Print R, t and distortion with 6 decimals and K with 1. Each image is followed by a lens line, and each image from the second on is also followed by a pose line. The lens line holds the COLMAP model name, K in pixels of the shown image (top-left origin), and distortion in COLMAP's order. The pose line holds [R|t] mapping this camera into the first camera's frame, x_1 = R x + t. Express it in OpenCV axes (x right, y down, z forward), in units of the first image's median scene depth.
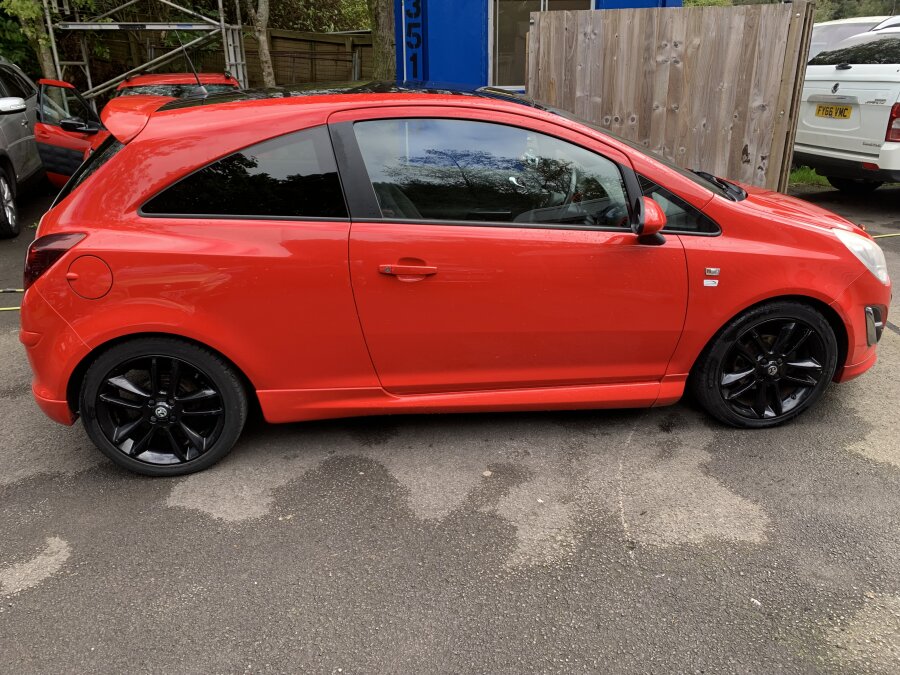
lens RADIAL K [[677.1, 0, 450.0], [0, 677.1, 337.5], [0, 0, 1]] dist [0.009901, 0.000546]
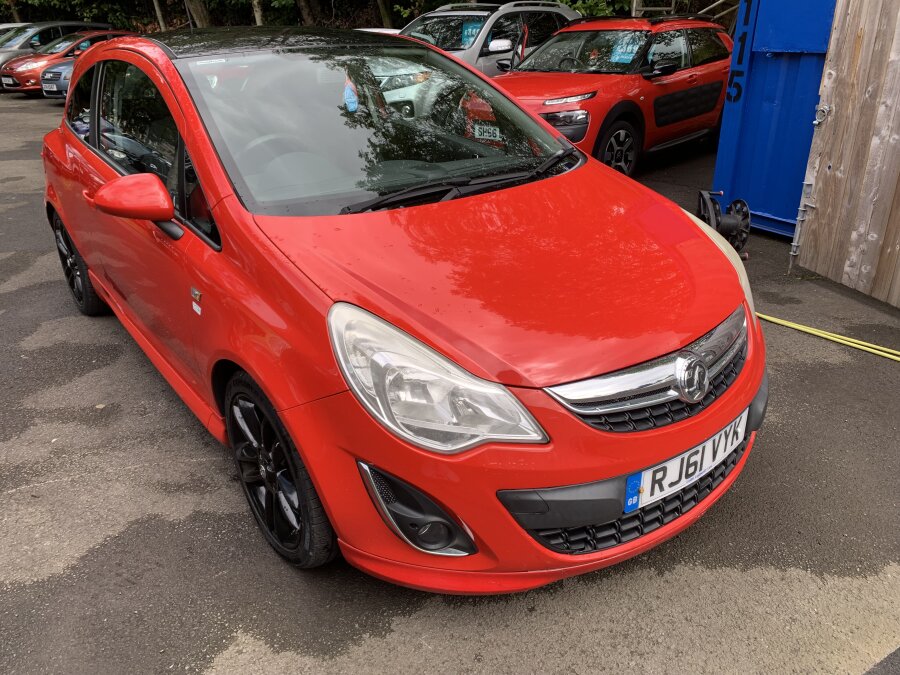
lens RADIAL K [[678.1, 0, 472.4], [0, 678.1, 336.5], [0, 0, 1]] dist [0.038591, 0.000753]
pose [[0.528385, 0.364875, -0.766601, 1.148062], [-0.311143, 0.923340, 0.225020, -0.326240], [0.789937, 0.119625, 0.601407, 0.785377]]
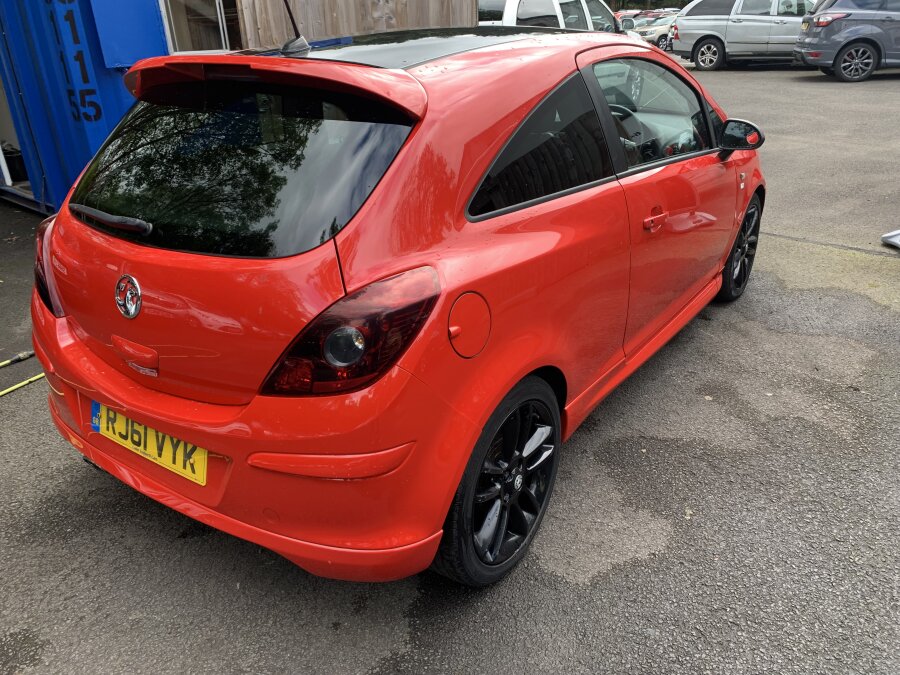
lens RADIAL K [[688.9, 0, 450.0], [0, 688.9, 337.5], [0, 0, 1]] dist [0.032105, -0.035001]
pose [[0.673642, -0.316176, 0.668012, -0.883156], [0.300655, 0.942935, 0.143110, -0.156813], [-0.675140, 0.104436, 0.730260, 0.472352]]
